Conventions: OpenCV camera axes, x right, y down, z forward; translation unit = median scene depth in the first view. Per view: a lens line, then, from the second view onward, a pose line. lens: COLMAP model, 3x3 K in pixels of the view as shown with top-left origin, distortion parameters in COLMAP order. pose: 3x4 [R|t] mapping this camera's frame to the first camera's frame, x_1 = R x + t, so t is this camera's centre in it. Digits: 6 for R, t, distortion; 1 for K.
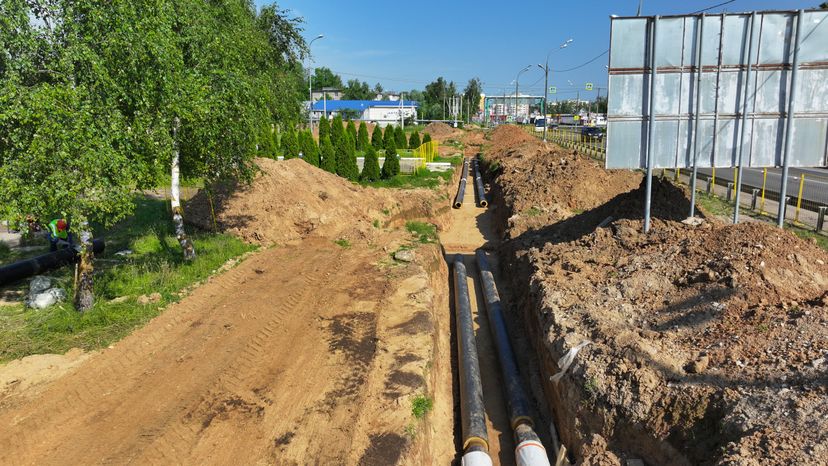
lens RADIAL K [[567.9, 0, 414.0], [0, 567.9, 233.0], [0, 0, 1]] dist [0.004482, 0.002626]
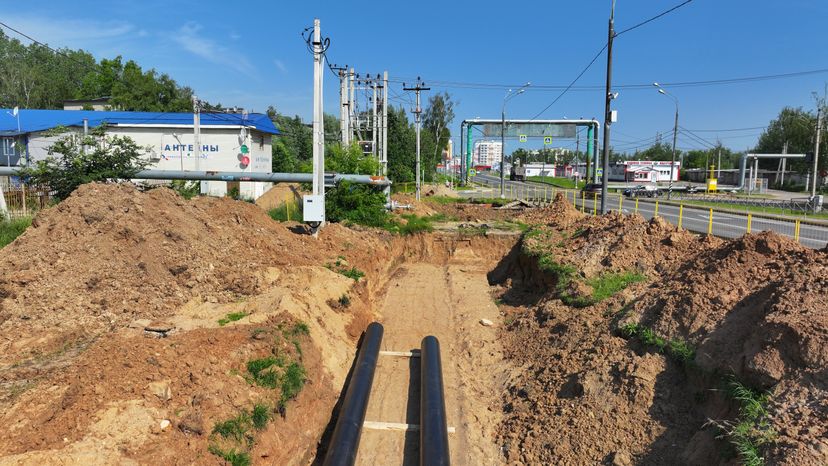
lens RADIAL K [[567.9, 0, 414.0], [0, 567.9, 233.0], [0, 0, 1]] dist [0.004482, 0.002626]
pose [[0.998231, 0.002340, 0.059409, 0.070095], [0.002711, 0.996395, -0.084792, -0.133230], [-0.059393, 0.084803, 0.994626, 0.664217]]
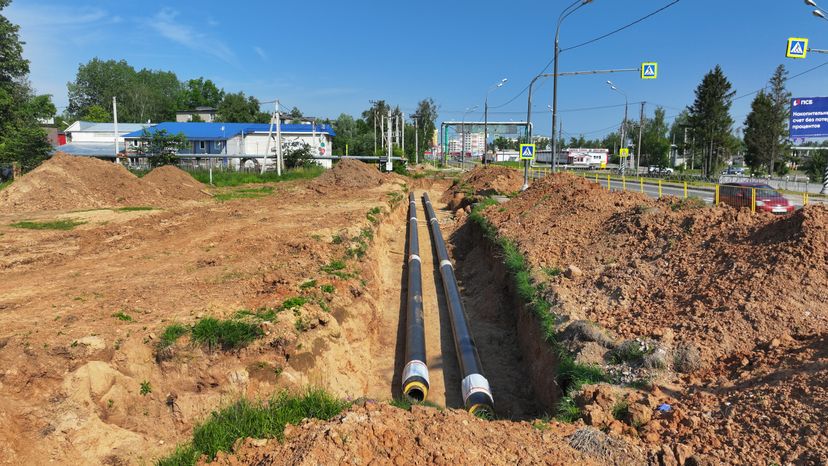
lens RADIAL K [[567.9, 0, 414.0], [0, 567.9, 233.0], [0, 0, 1]] dist [0.004482, 0.002626]
pose [[0.996625, -0.008167, 0.081686, 0.042487], [0.013327, 0.997936, -0.062824, -0.080643], [-0.081004, 0.063700, 0.994676, 0.409248]]
